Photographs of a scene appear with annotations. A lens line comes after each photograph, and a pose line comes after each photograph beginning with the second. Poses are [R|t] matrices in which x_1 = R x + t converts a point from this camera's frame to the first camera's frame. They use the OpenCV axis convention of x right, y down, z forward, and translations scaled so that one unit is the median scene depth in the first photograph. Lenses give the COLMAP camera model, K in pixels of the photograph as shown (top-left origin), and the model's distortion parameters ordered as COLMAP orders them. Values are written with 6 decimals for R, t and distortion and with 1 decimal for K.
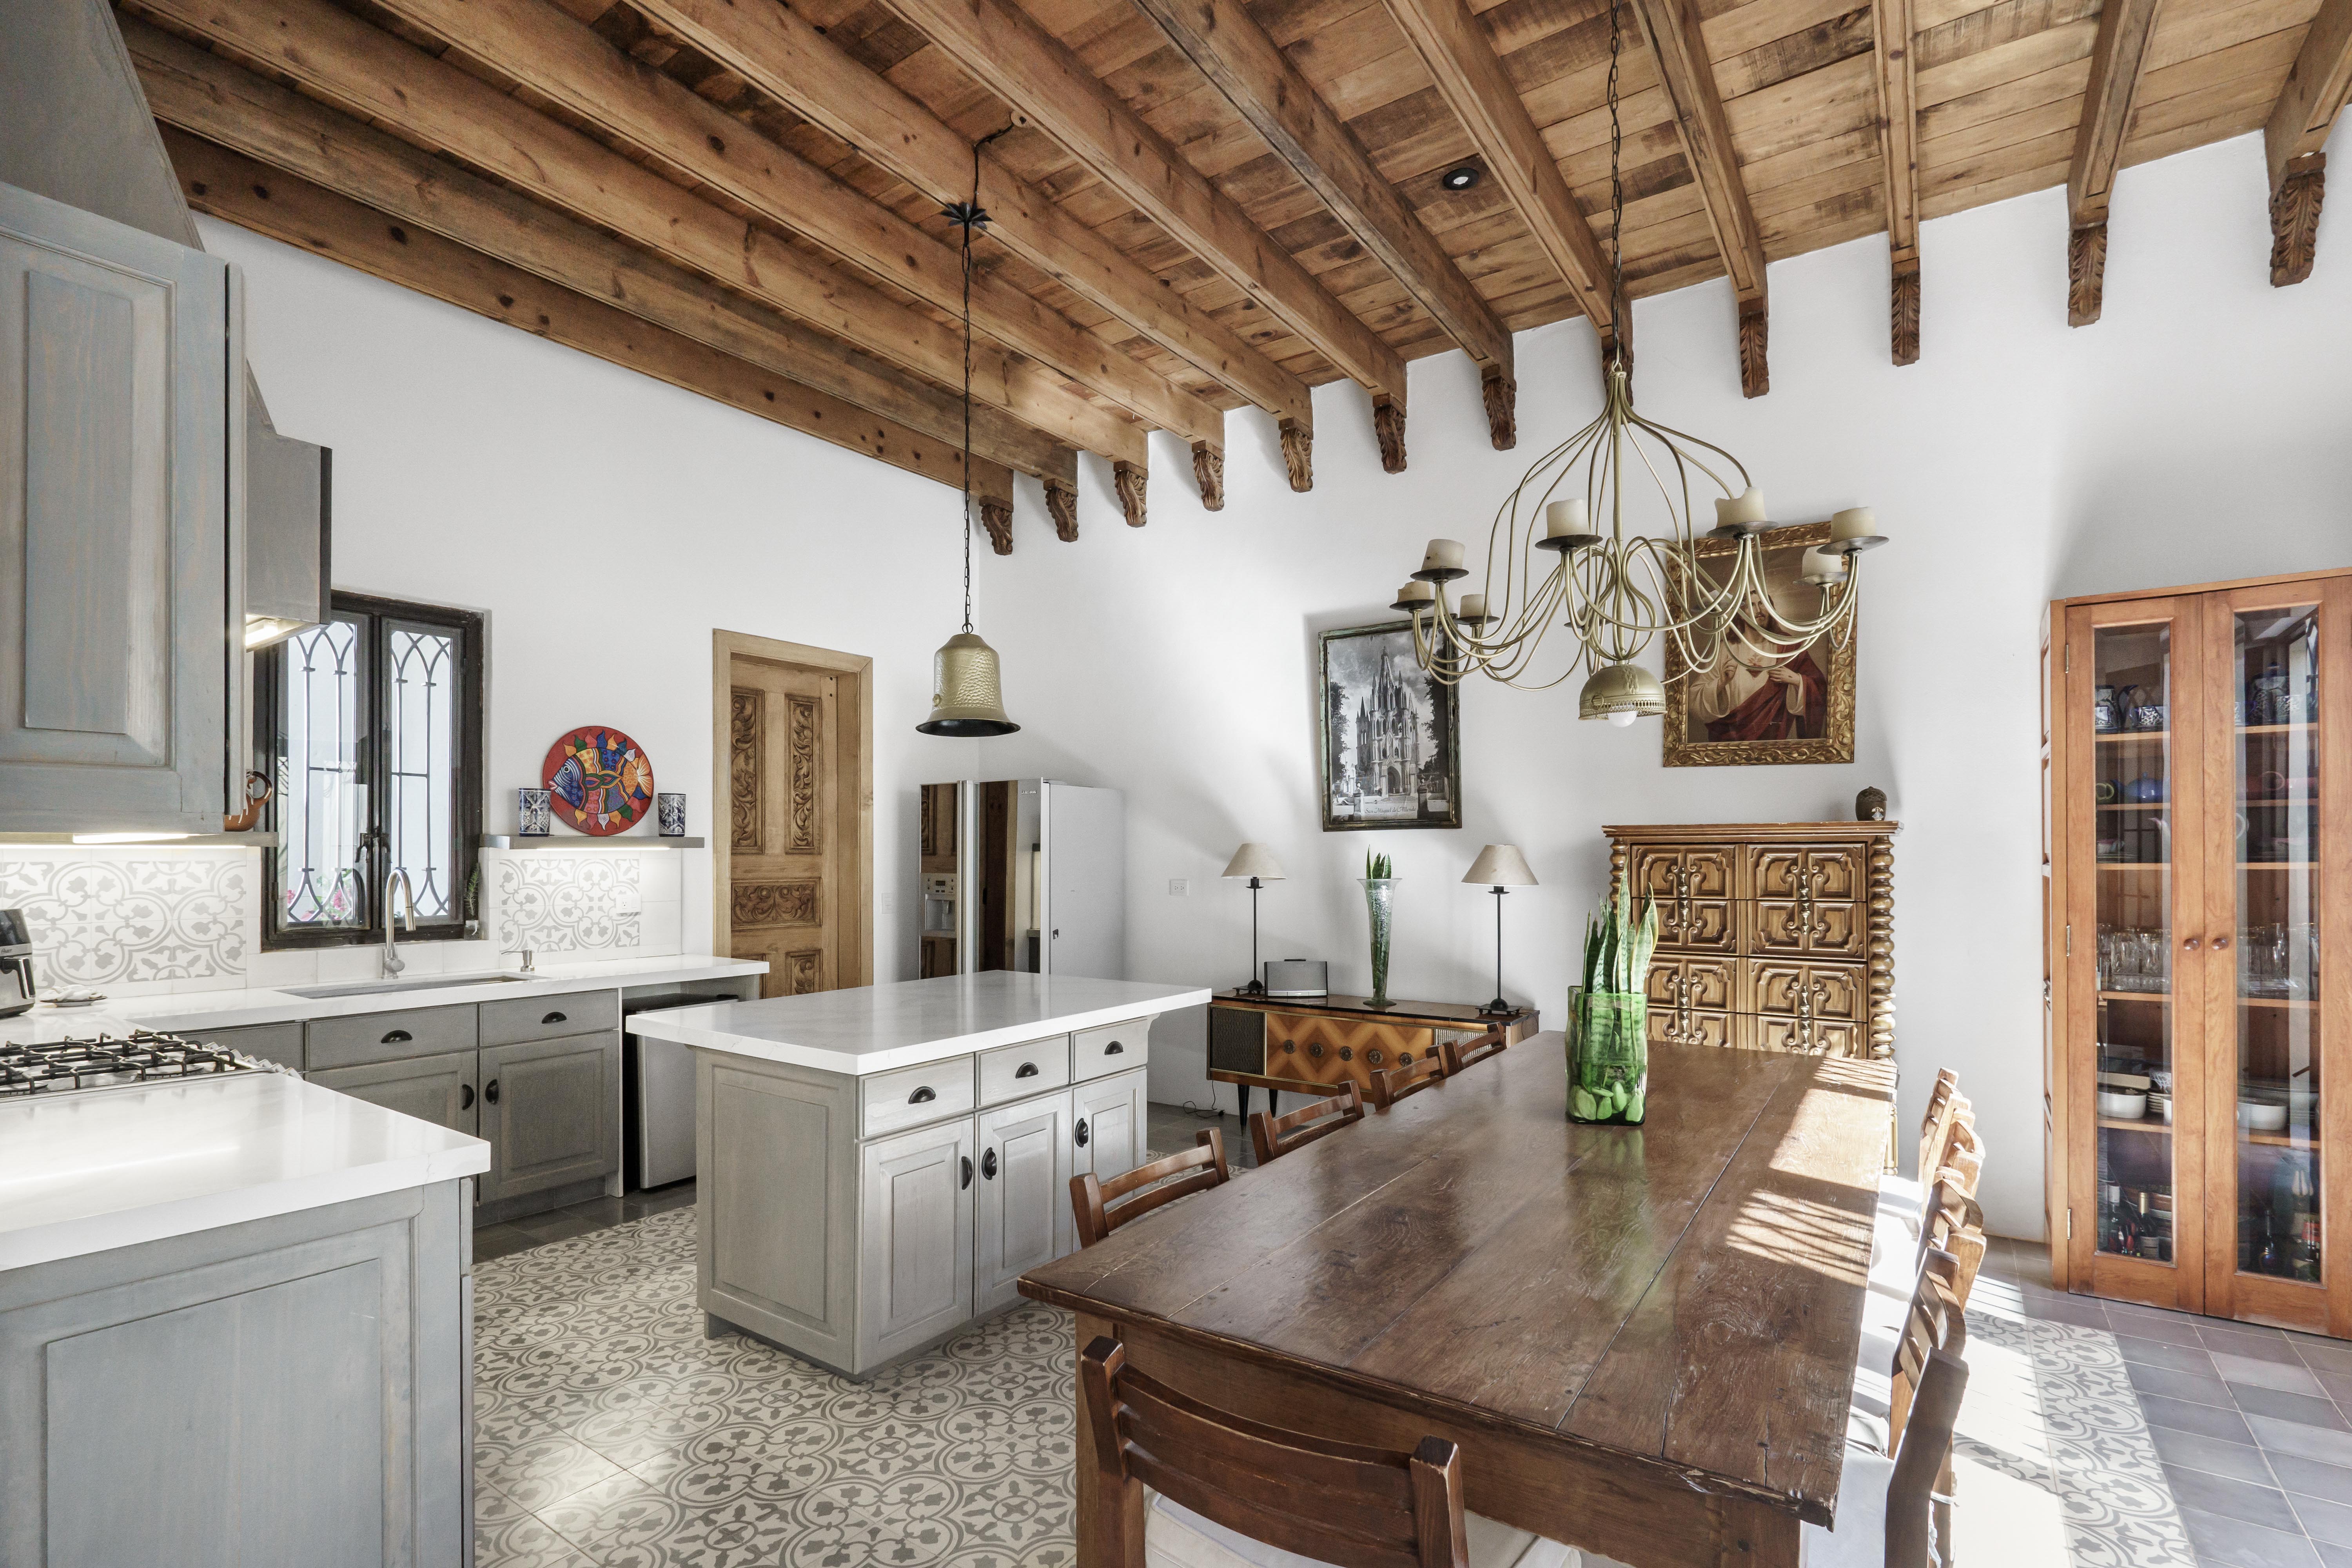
lens RADIAL K [[1091.8, 0, 1176.1], [0, 1091.8, 853.4], [0, 0, 1]] dist [-0.001676, 0.000033]
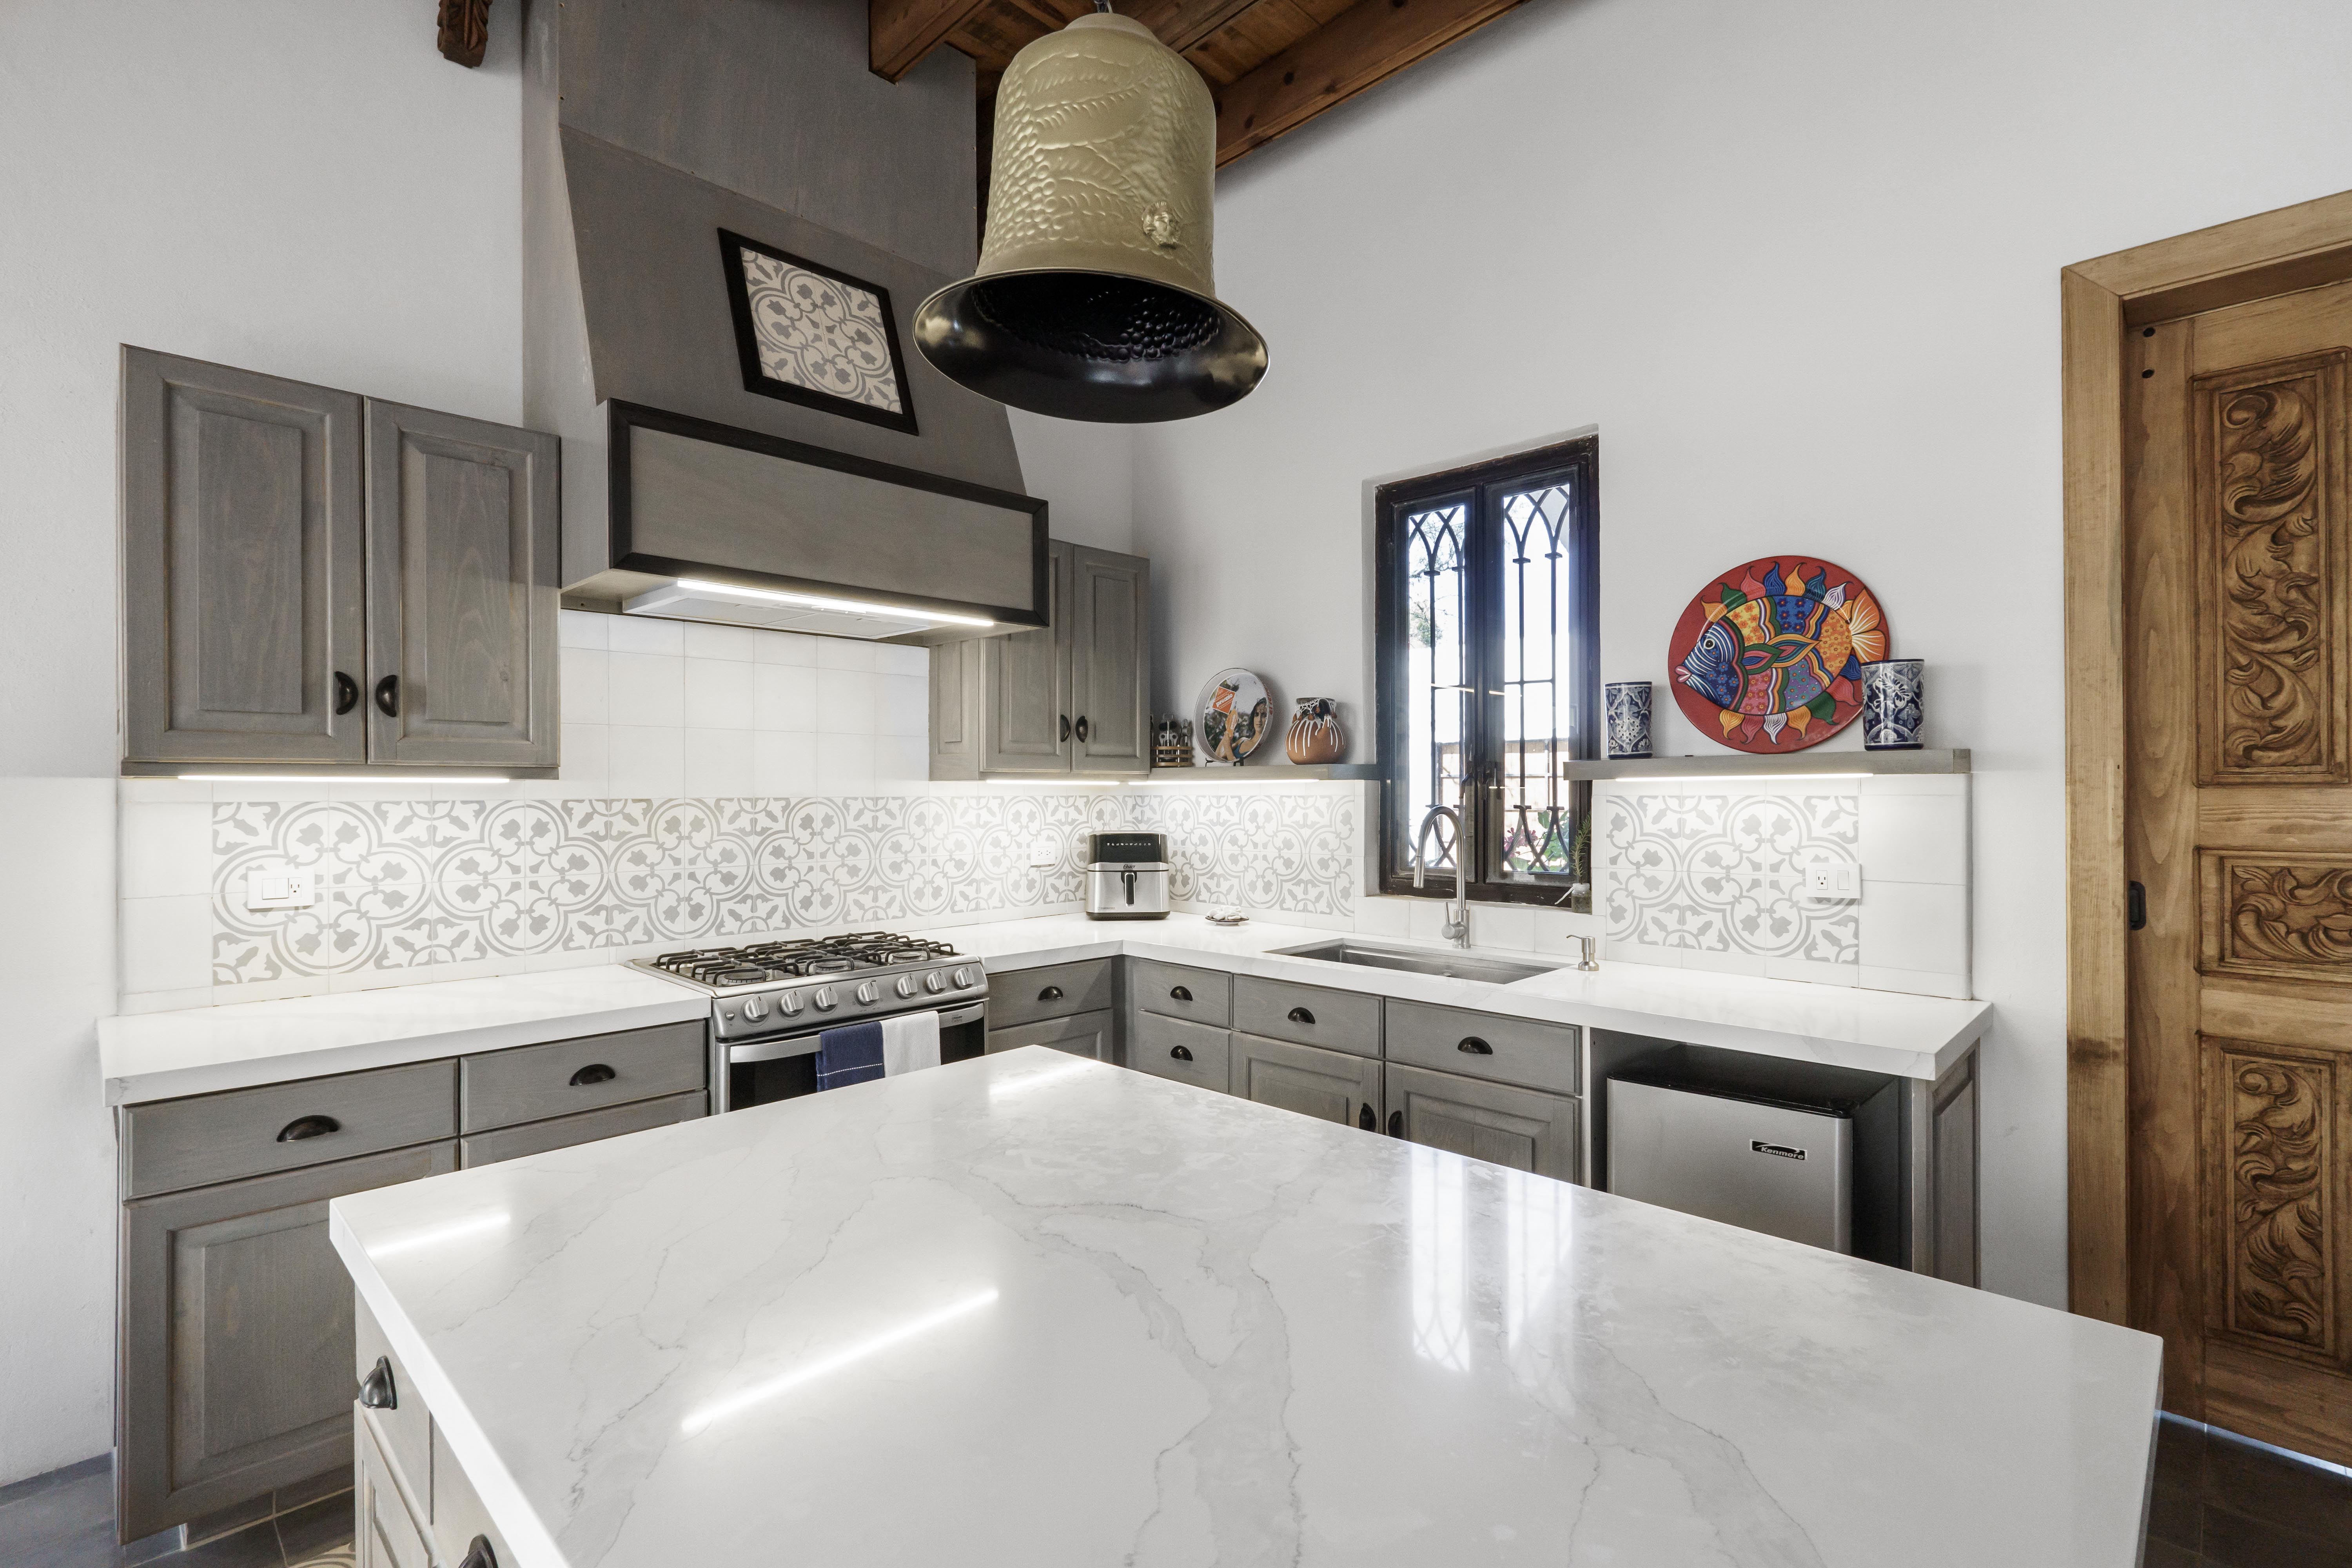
lens RADIAL K [[1086.2, 0, 1174.8], [0, 1086.2, 789.4], [0, 0, 1]] dist [-0.002336, 0.007872]
pose [[-0.166333, -0.000394, -0.986070, 0.068998], [0.002610, 0.999996, -0.000840, 0.001673], [0.986066, -0.002713, -0.166332, 0.800453]]
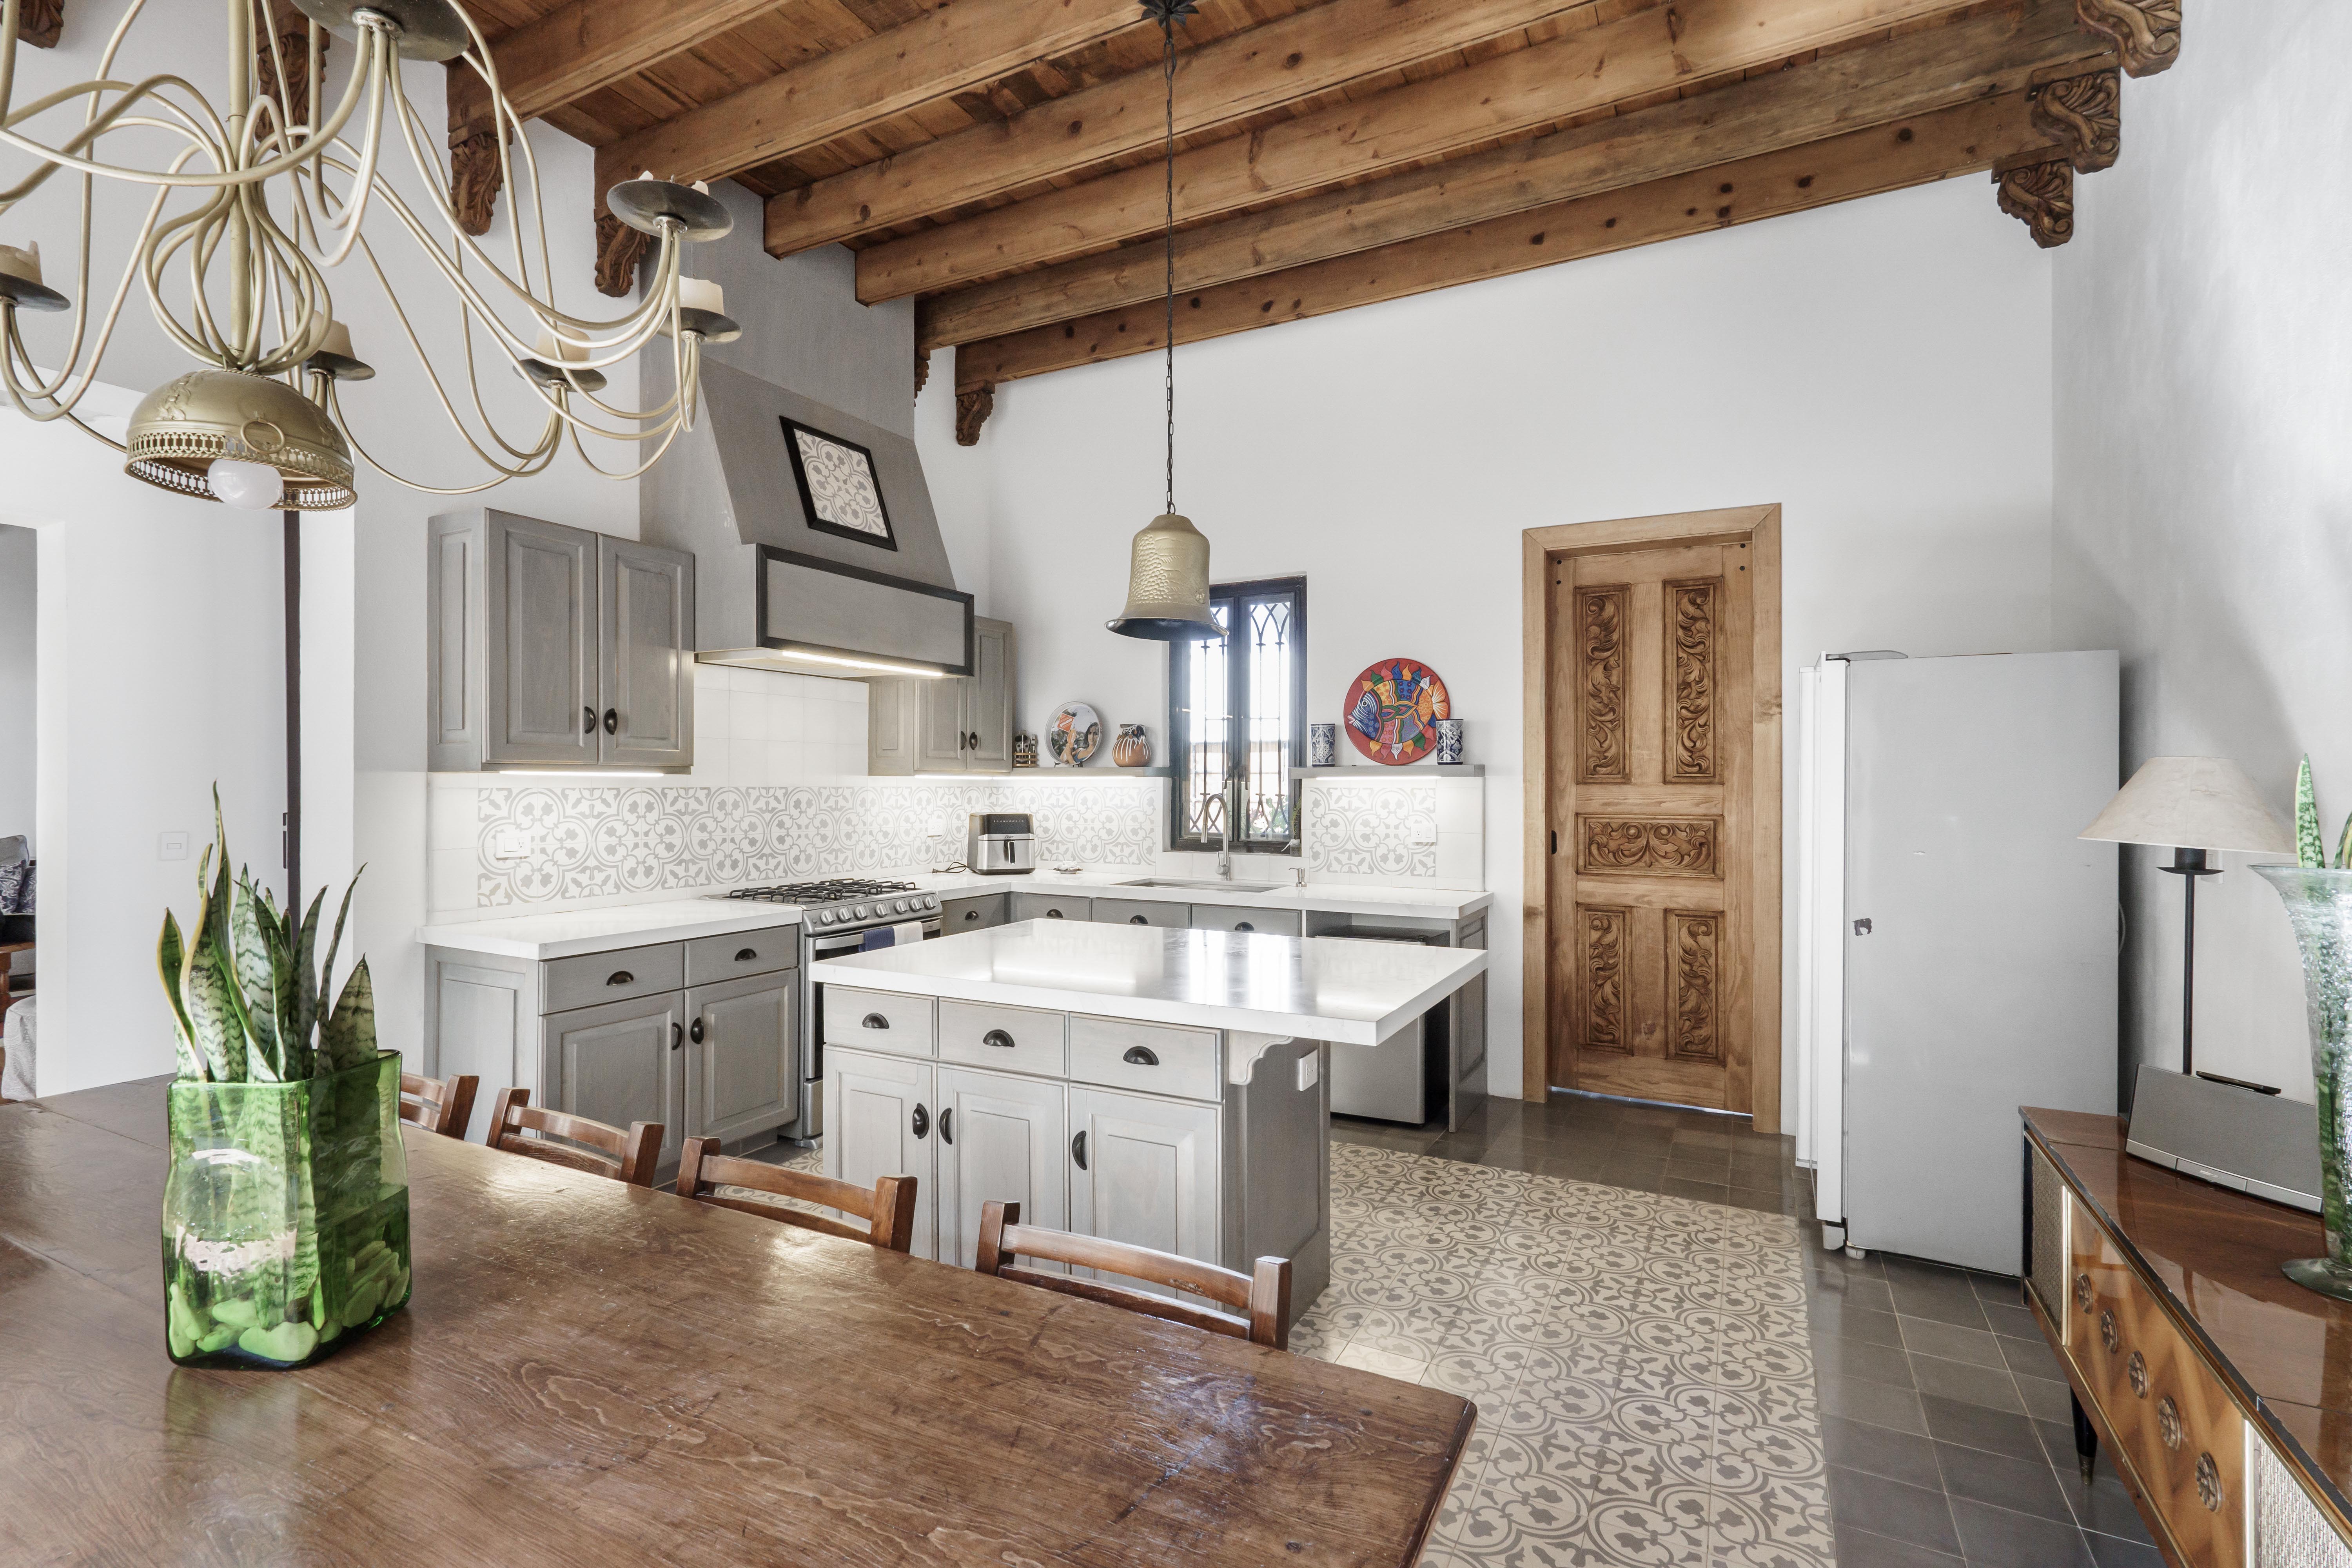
lens RADIAL K [[1092.3, 0, 1176.0], [0, 1092.3, 784.0], [0, 0, 1]] dist [-0.000398, 0.000547]
pose [[0.122679, 0.000622, -0.992446, 0.468934], [-0.002431, 0.999997, 0.000326, 0.001684], [0.992443, 0.002372, 0.122681, 0.677163]]
